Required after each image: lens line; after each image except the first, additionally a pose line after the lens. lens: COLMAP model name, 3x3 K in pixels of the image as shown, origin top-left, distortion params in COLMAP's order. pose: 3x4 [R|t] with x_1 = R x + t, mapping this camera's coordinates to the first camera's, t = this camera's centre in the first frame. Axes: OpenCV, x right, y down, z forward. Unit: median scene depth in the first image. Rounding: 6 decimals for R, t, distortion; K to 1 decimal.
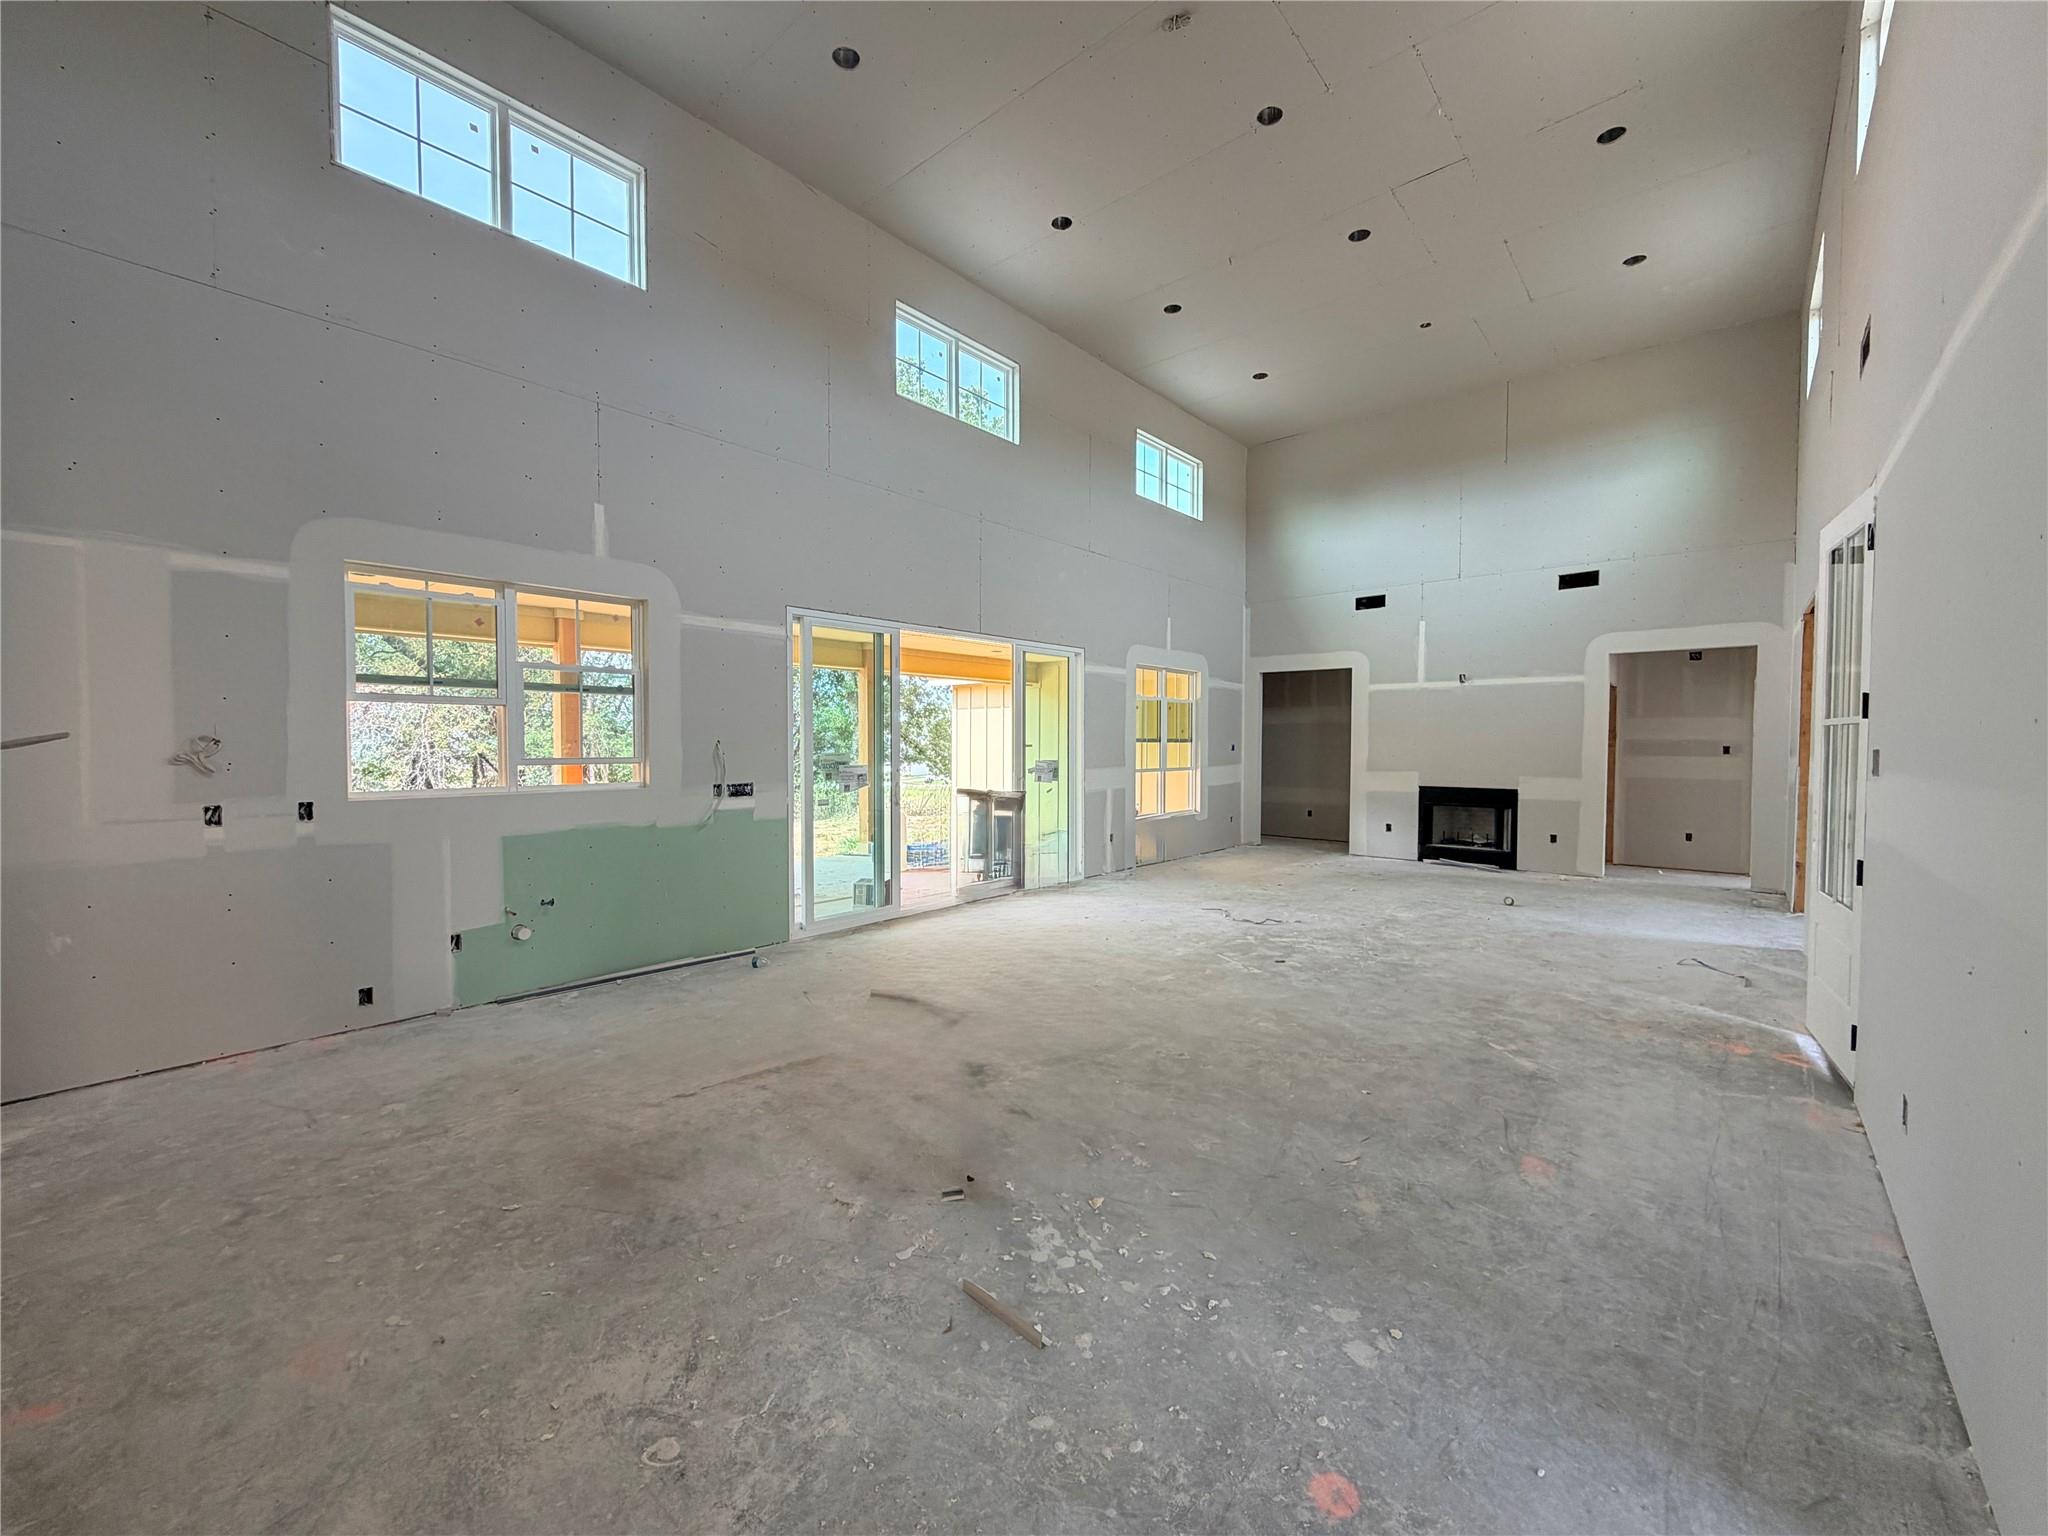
lens RADIAL K [[817.2, 0, 1021.9], [0, 817.2, 764.4], [0, 0, 1]] dist [-0.000093, 0.000260]
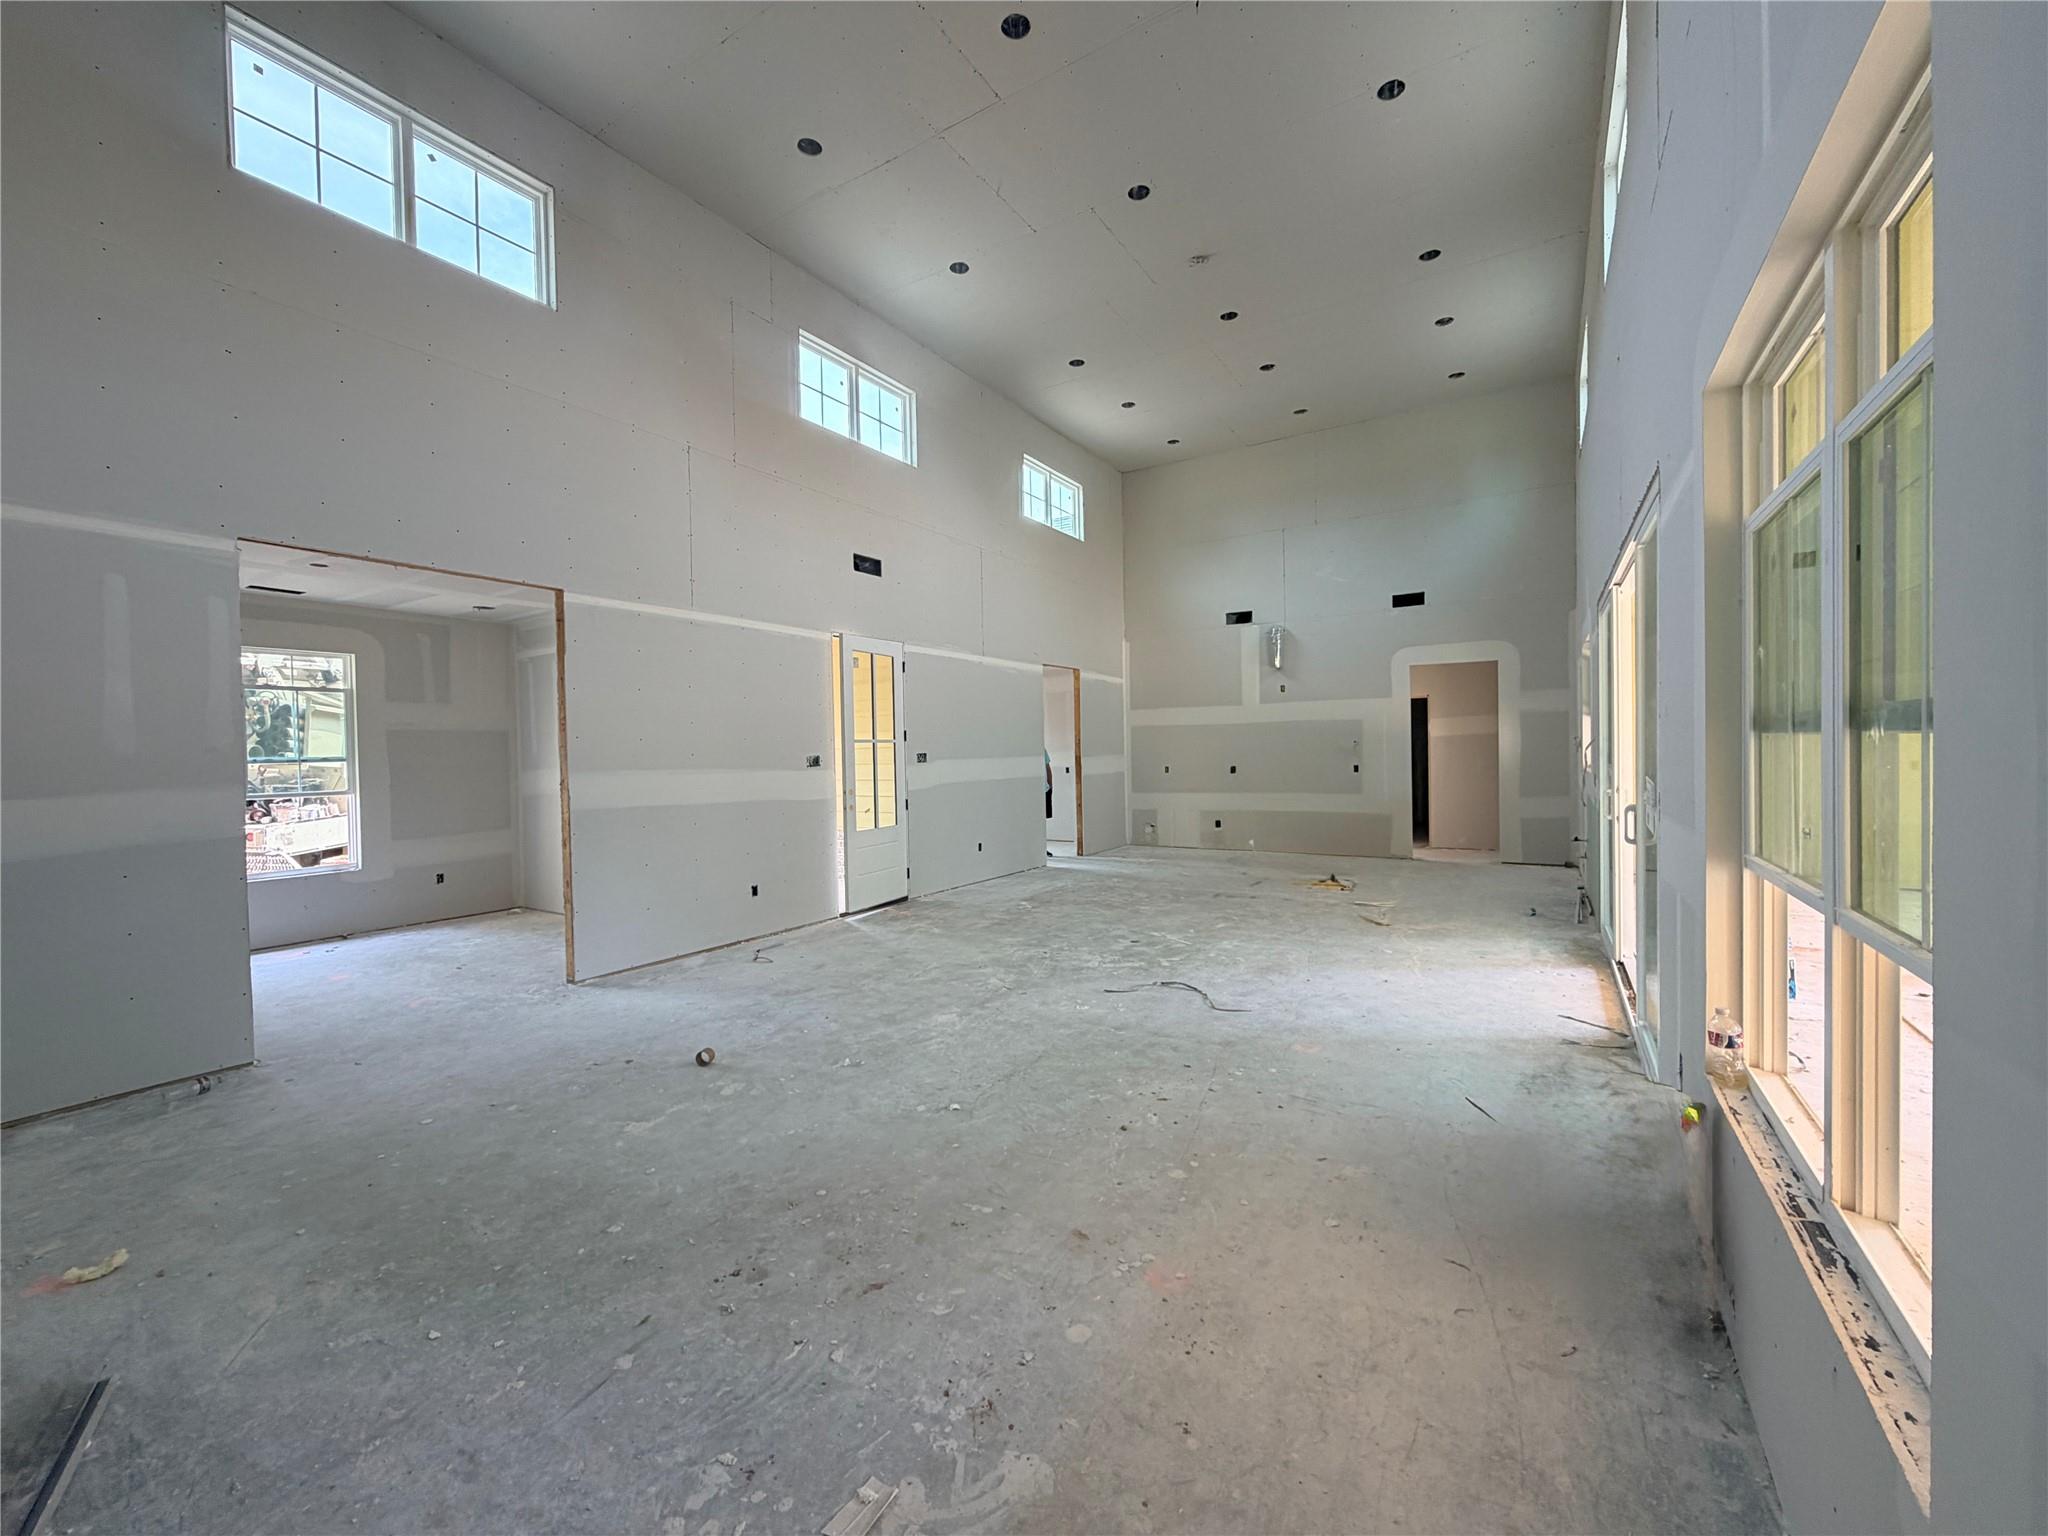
lens RADIAL K [[817.2, 0, 1021.9], [0, 817.2, 764.4], [0, 0, 1]] dist [-0.000093, 0.000260]
pose [[0.987482, -0.023556, 0.155961, -0.066008], [0.025261, 0.999641, -0.008957, 0.002450], [-0.155694, 0.012785, 0.987723, -0.076791]]
